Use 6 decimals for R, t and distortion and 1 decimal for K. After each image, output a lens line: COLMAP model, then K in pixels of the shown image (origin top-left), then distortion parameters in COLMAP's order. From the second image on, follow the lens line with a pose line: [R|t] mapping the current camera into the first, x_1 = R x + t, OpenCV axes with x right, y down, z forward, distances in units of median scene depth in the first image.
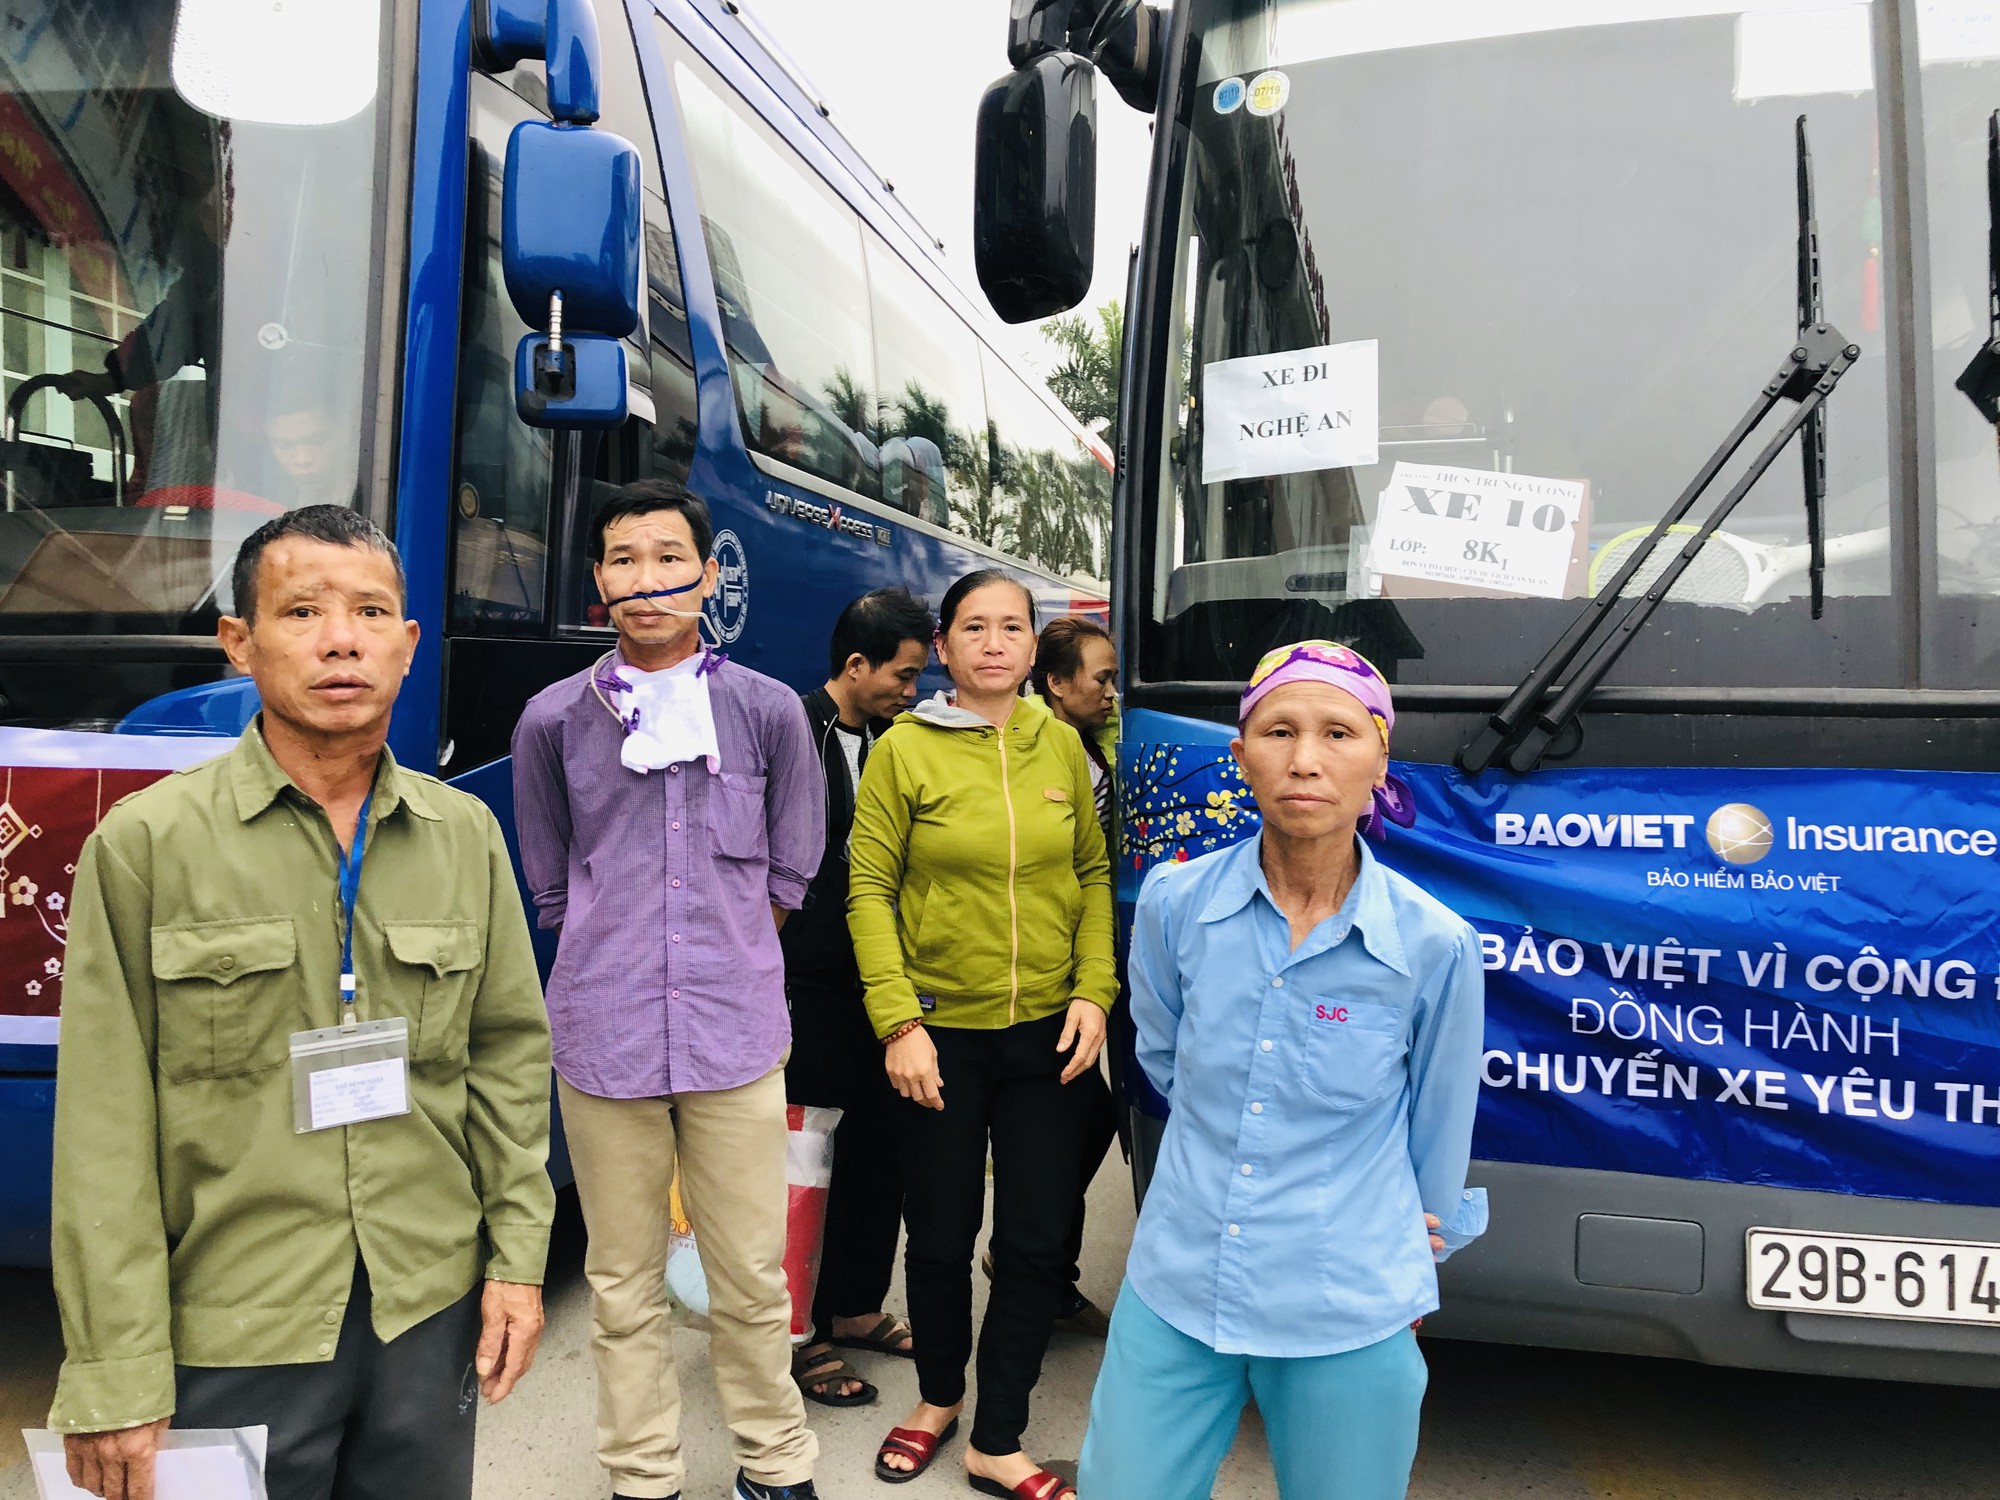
lens RADIAL K [[1587.5, 0, 984.4], [0, 1587.5, 758.7], [0, 0, 1]] dist [-0.006435, 0.003015]
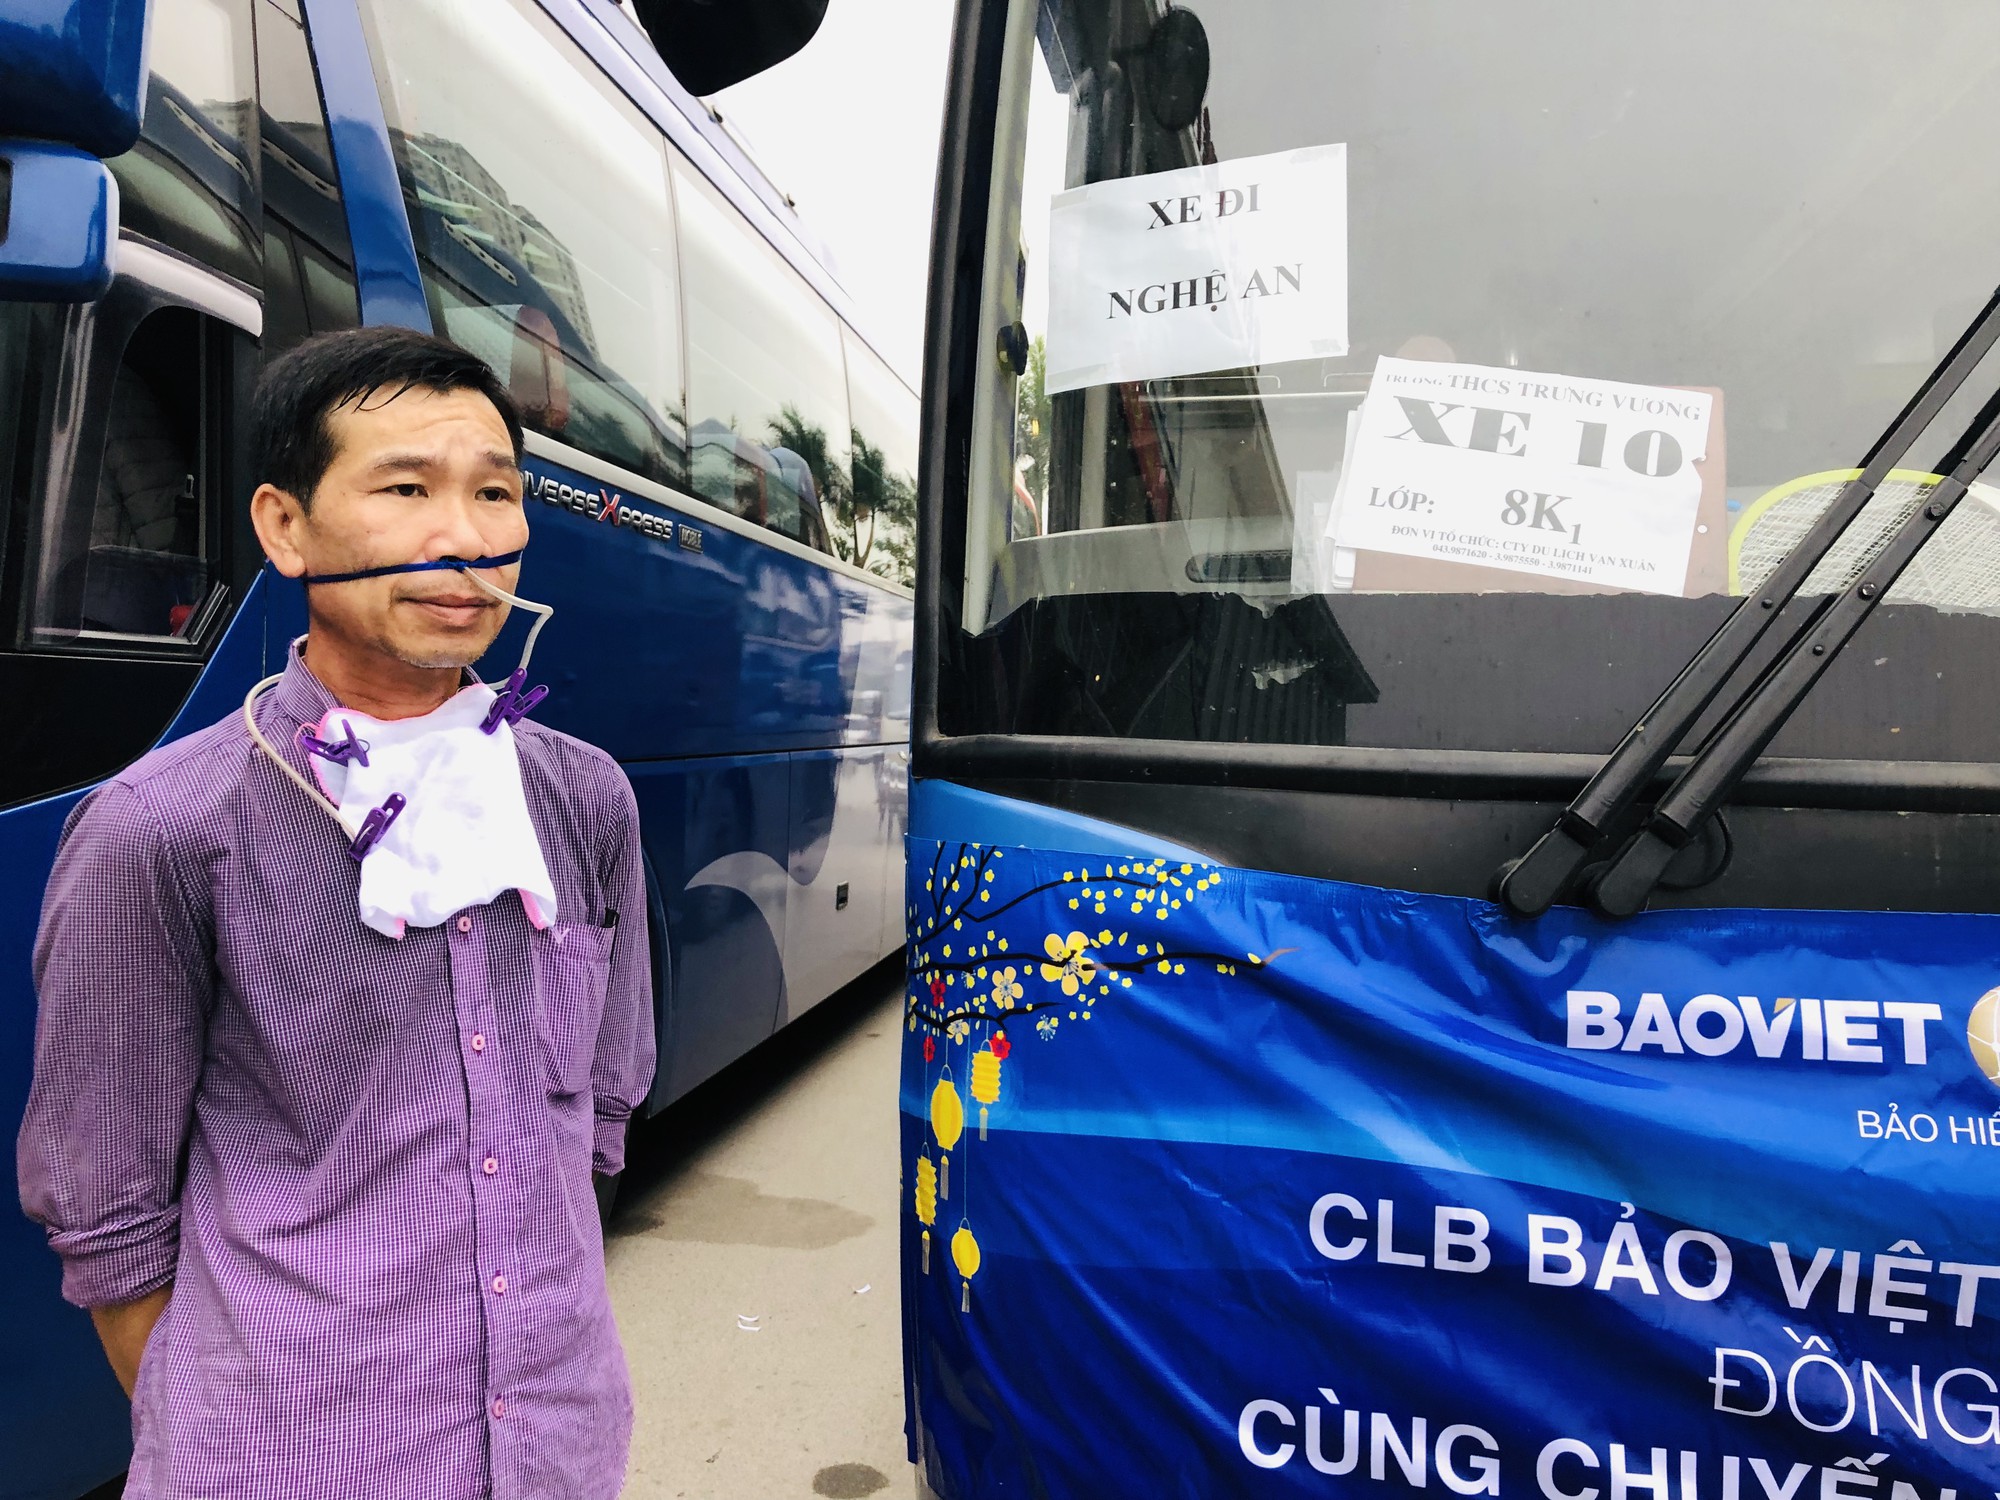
lens RADIAL K [[1587.5, 0, 1008.1], [0, 1587.5, 734.2], [0, 0, 1]] dist [-0.006435, 0.003015]
pose [[0.997604, 0.013368, 0.067877, 0.094355], [-0.010598, 0.999103, -0.041009, -0.028172], [-0.068365, 0.040191, 0.996851, 0.468049]]
